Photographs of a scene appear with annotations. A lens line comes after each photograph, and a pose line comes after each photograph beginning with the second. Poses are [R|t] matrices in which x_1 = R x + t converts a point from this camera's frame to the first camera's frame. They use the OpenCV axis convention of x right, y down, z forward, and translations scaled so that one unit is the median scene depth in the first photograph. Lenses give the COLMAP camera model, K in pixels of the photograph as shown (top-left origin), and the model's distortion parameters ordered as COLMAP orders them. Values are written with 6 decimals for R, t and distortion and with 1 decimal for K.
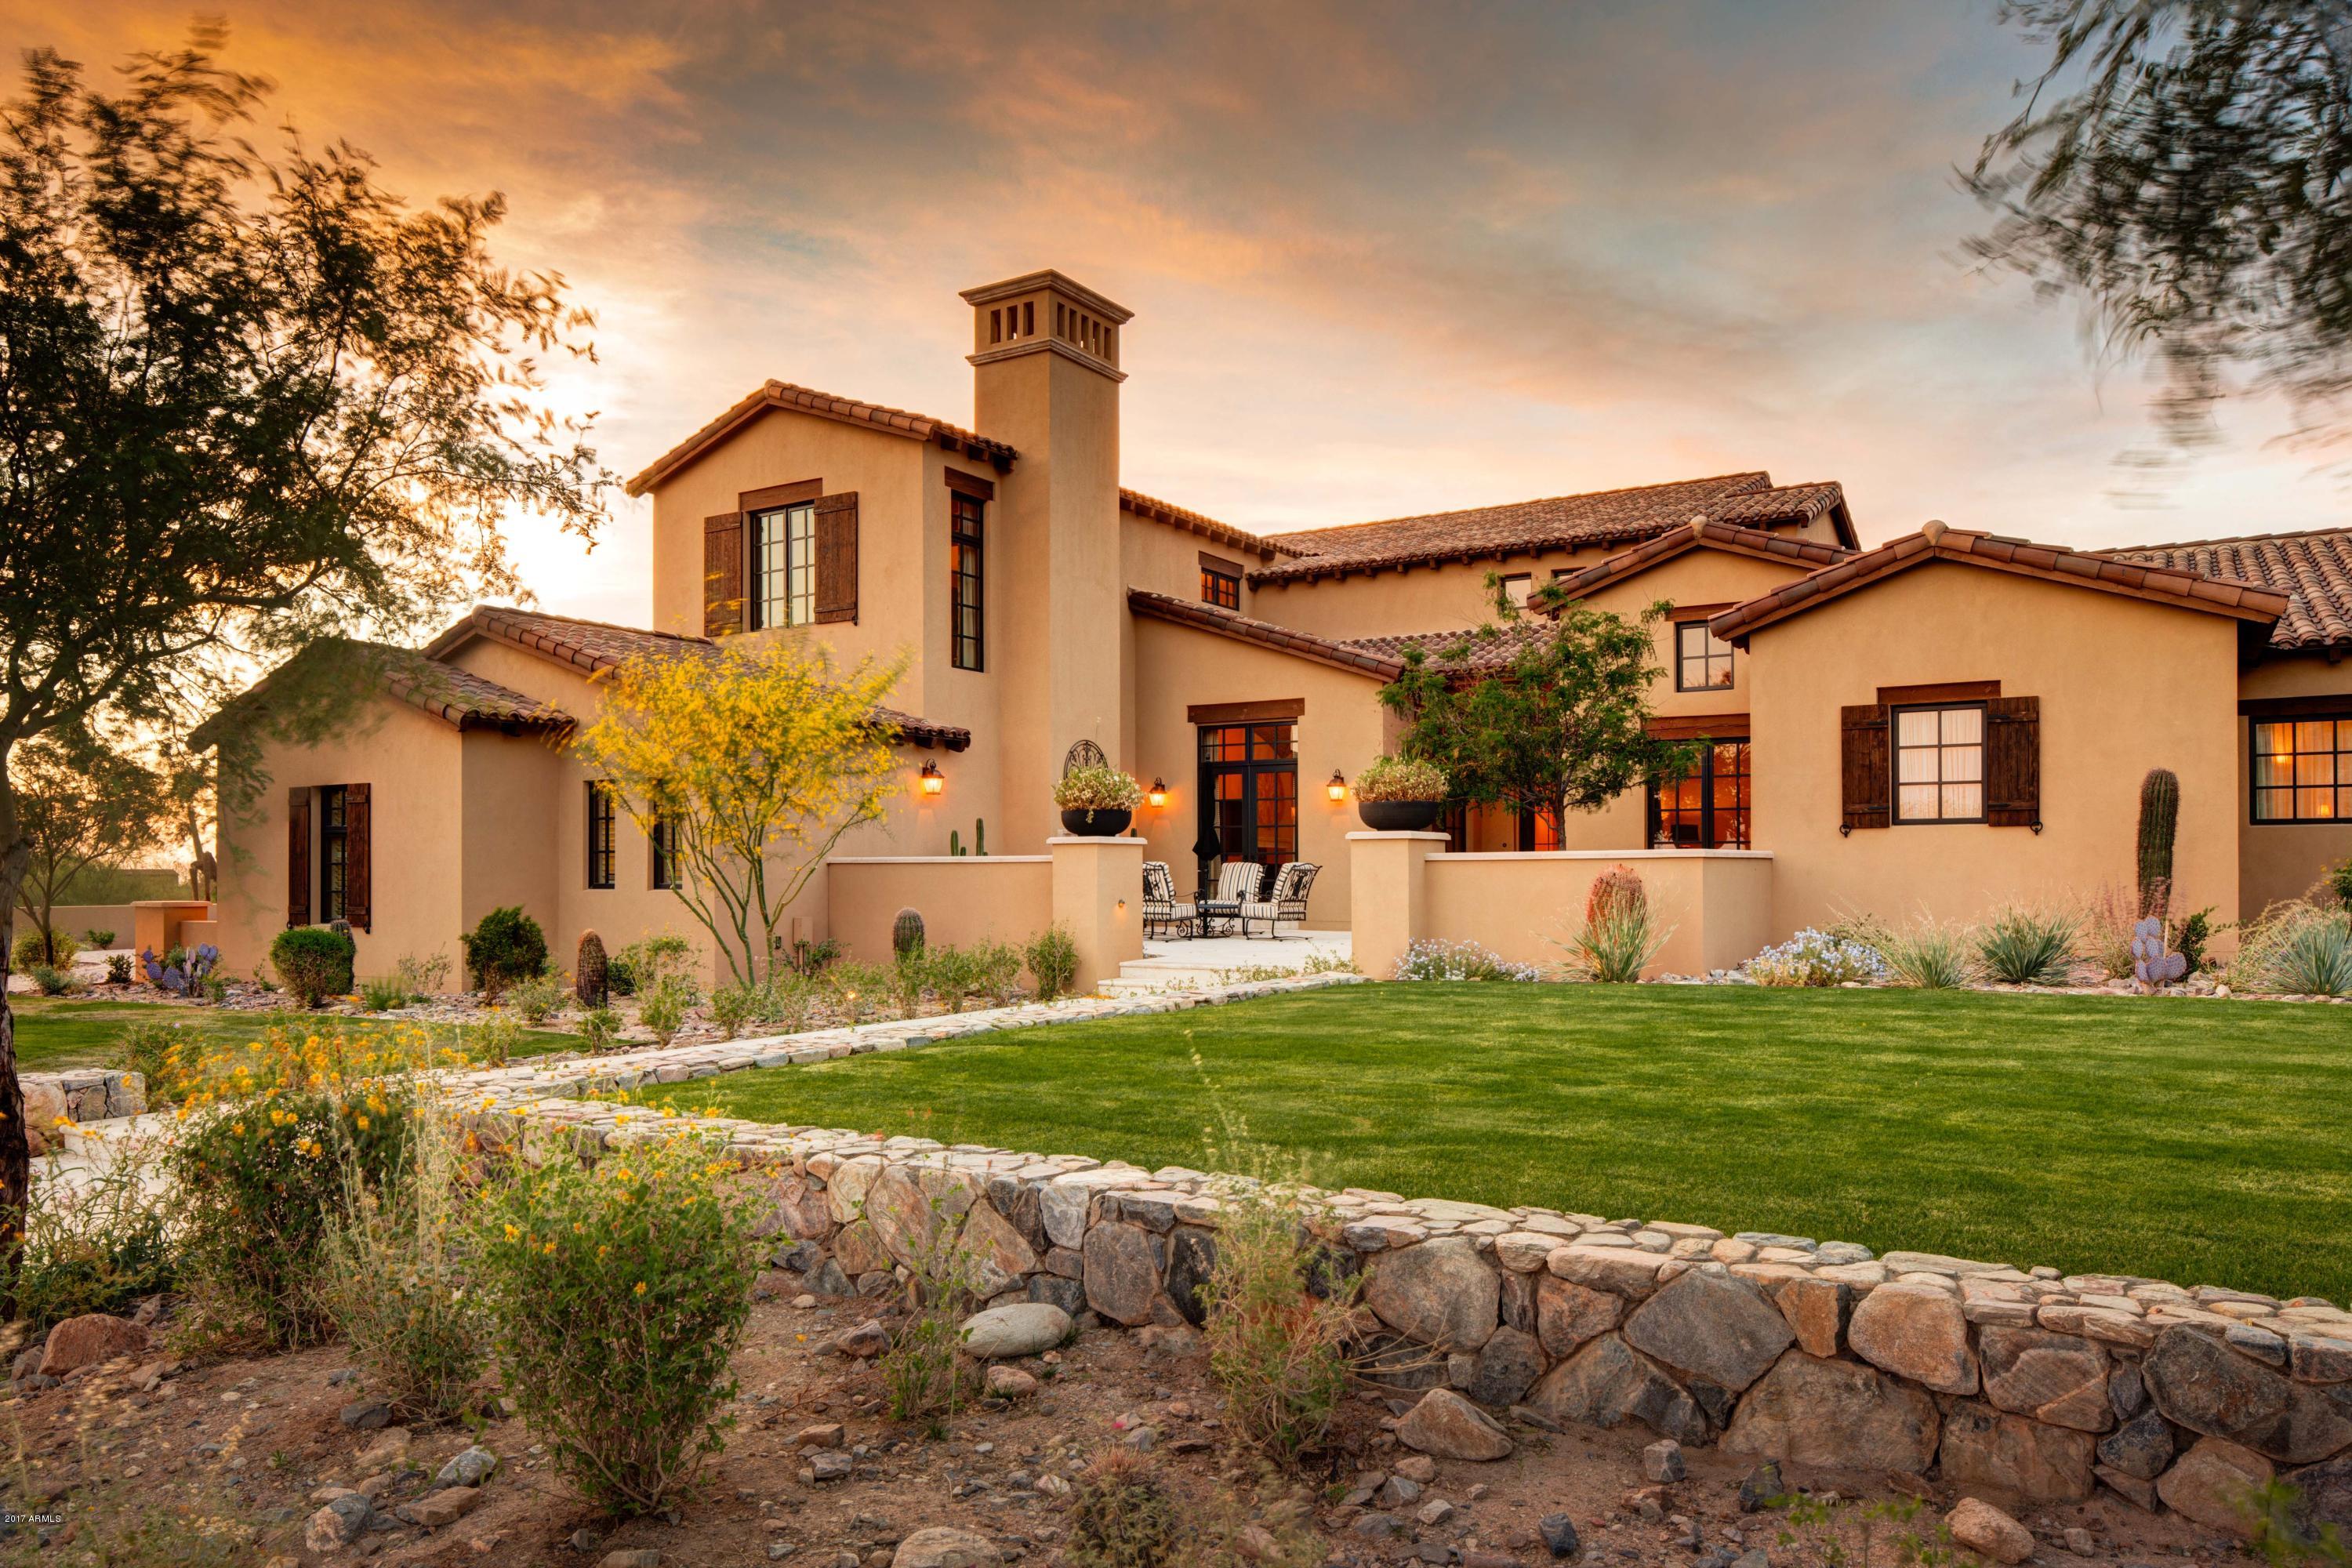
lens RADIAL K [[1602.8, 0, 1176.0], [0, 1602.8, 784.0], [0, 0, 1]] dist [0.000153, -0.000542]
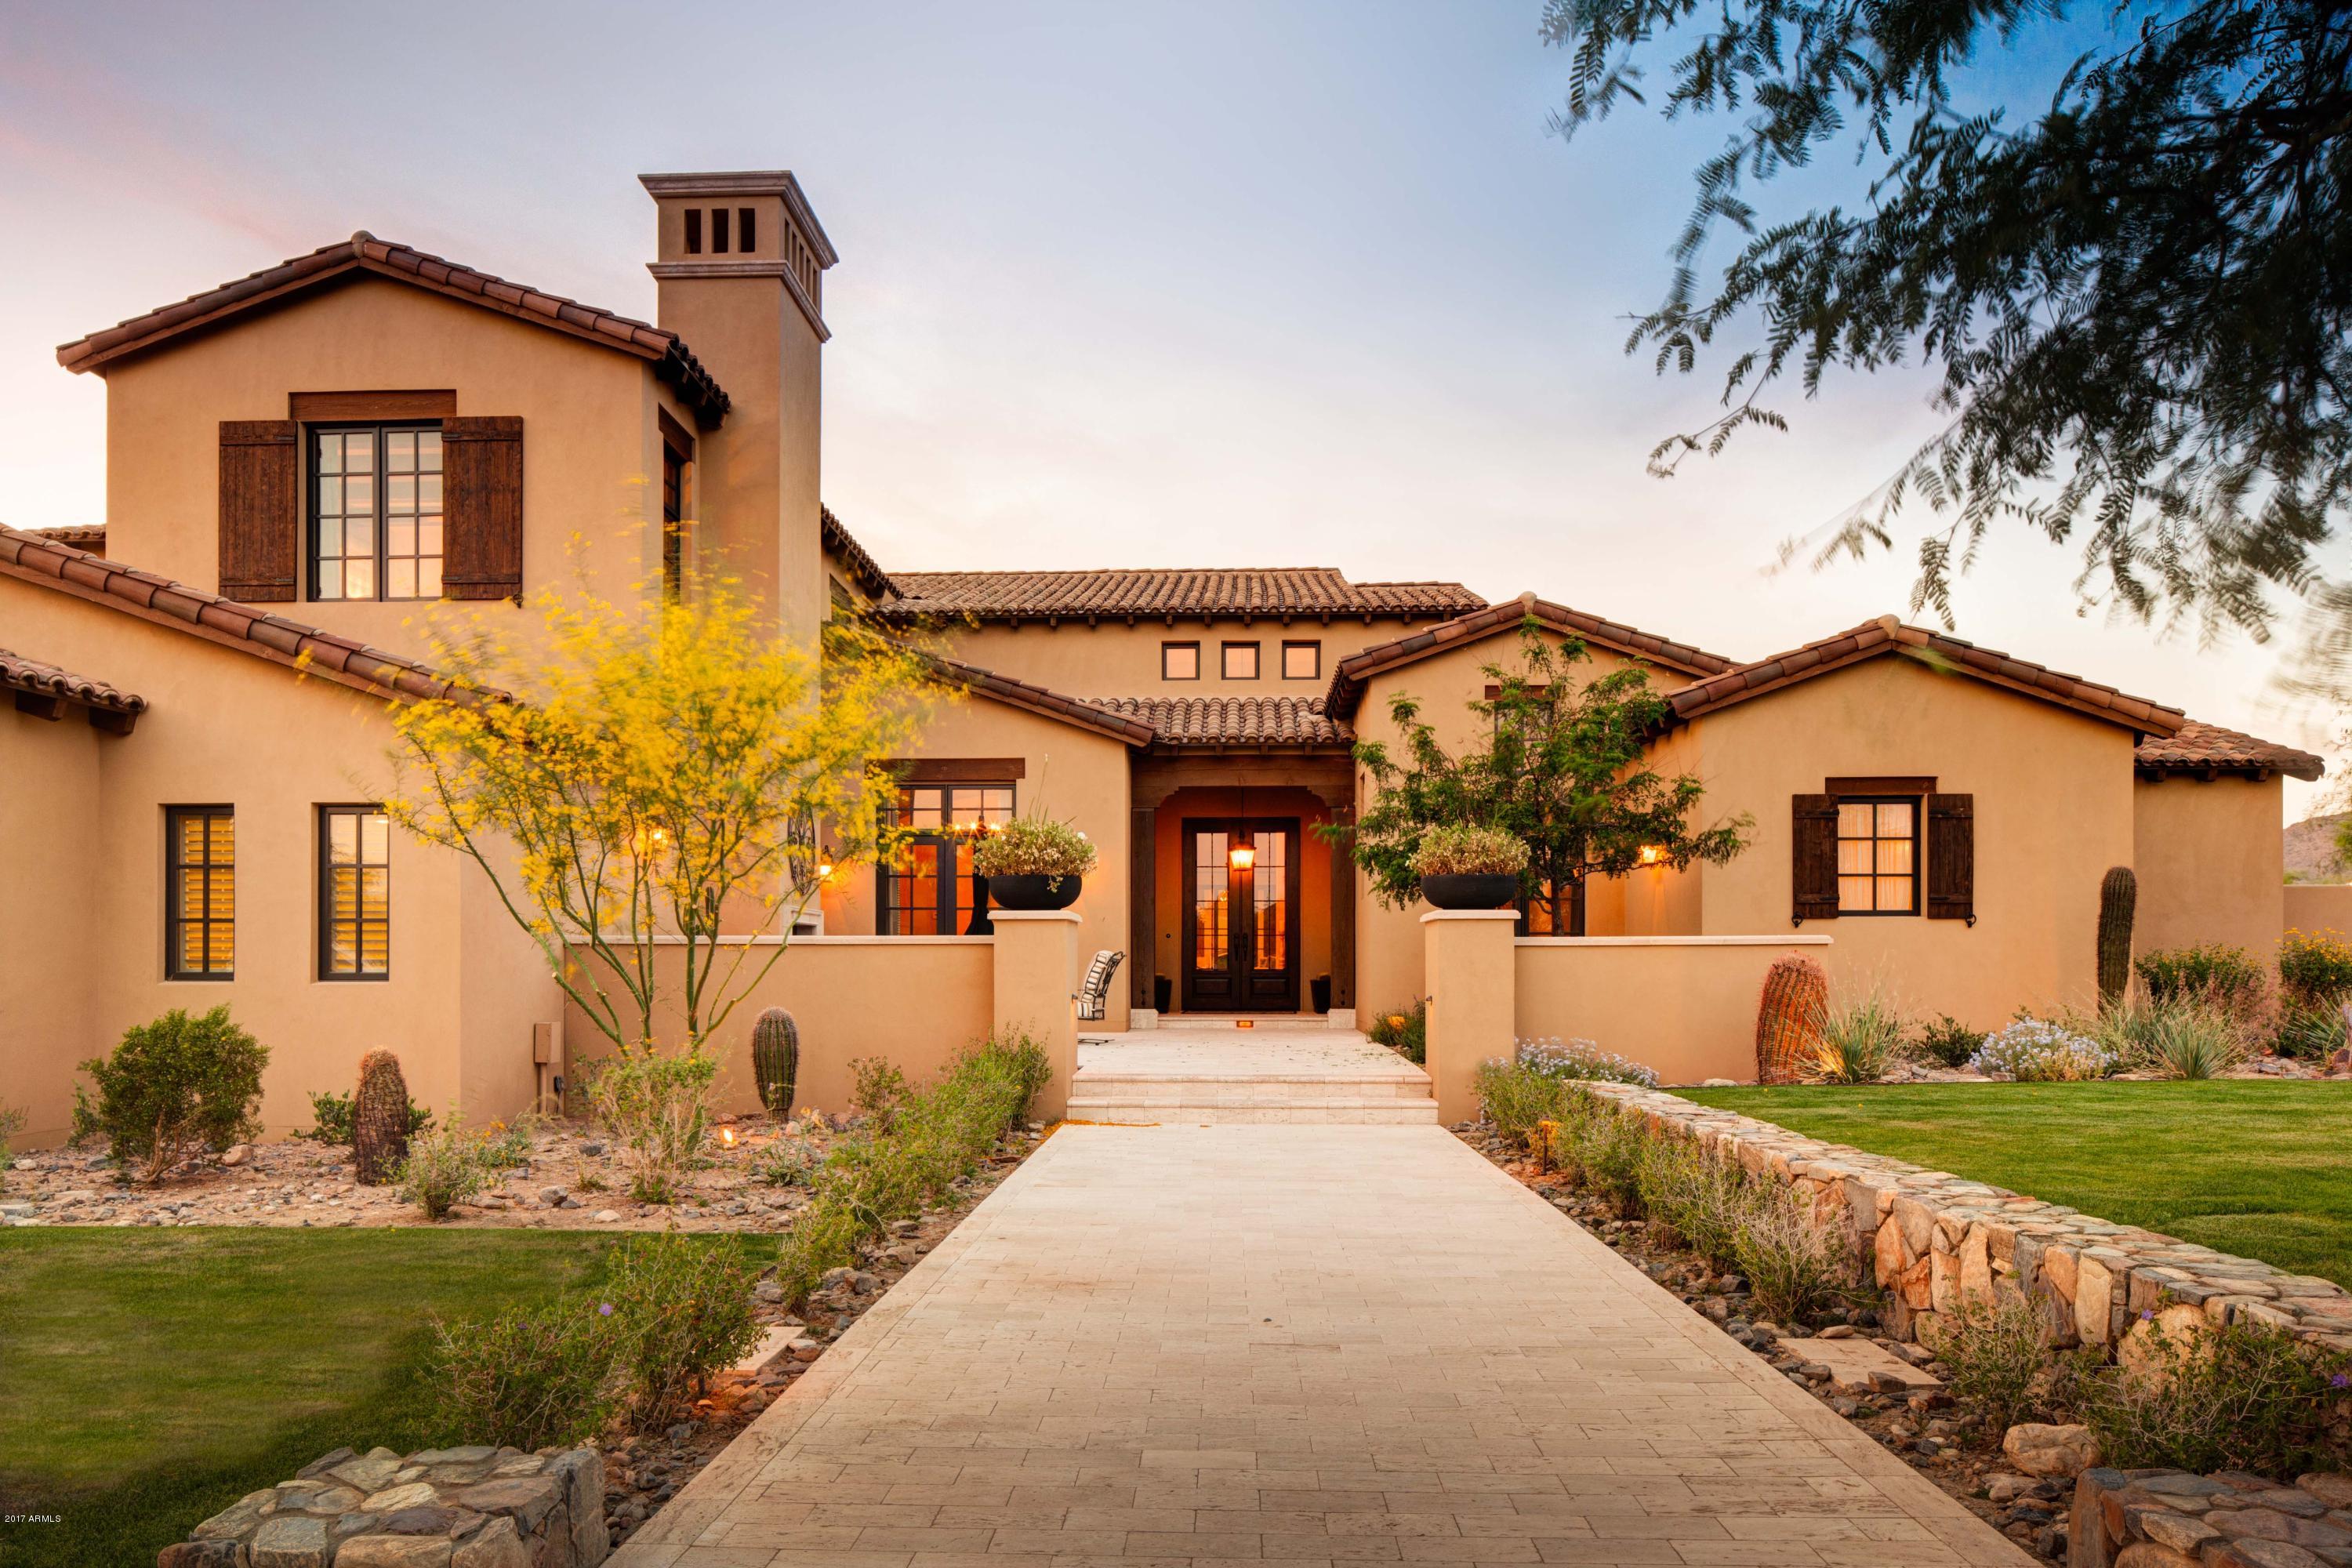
lens RADIAL K [[1574.4, 0, 1175.1], [0, 1574.4, 918.8], [0, 0, 1]] dist [-0.009663, -0.004452]
pose [[0.869685, 0.019503, 0.493222, -0.279473], [-0.030051, 0.999458, 0.013469, 0.018897], [-0.492692, -0.026535, 0.869799, 0.250807]]
